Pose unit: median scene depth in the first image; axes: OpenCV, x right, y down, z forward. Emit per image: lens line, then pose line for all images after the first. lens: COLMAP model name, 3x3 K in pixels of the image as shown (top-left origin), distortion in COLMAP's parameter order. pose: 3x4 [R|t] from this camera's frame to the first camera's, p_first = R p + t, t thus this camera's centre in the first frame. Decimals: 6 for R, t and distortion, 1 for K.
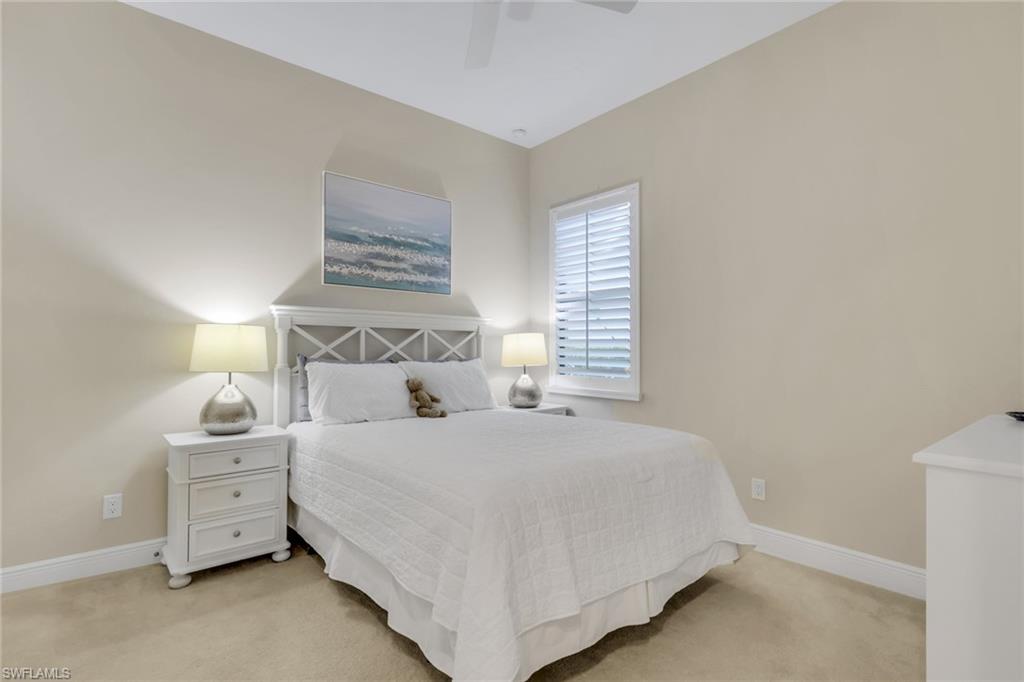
lens RADIAL K [[490.3, 0, 512.2], [0, 490.3, 344.8], [0, 0, 1]] dist [-0.002104, -0.000022]
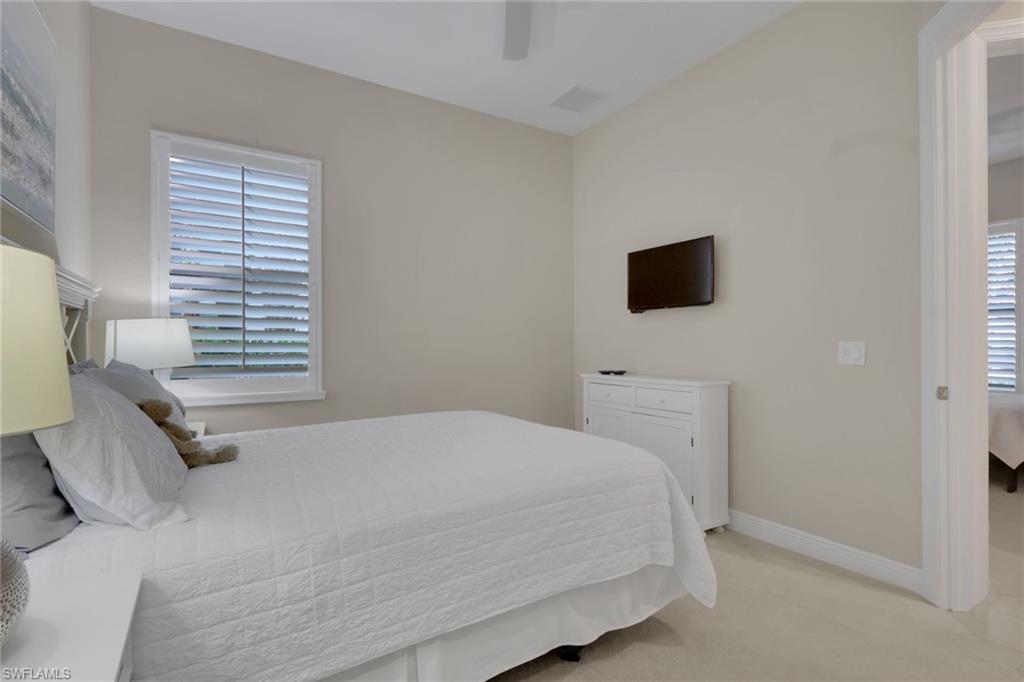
lens RADIAL K [[490.3, 0, 513.4], [0, 490.3, 341.2], [0, 0, 1]] dist [-0.002104, -0.000022]
pose [[0.146182, 0.003955, 0.989250, -0.550817], [-0.007230, 0.999970, -0.002930, 0.004645], [-0.989231, -0.006724, 0.146206, 0.470643]]
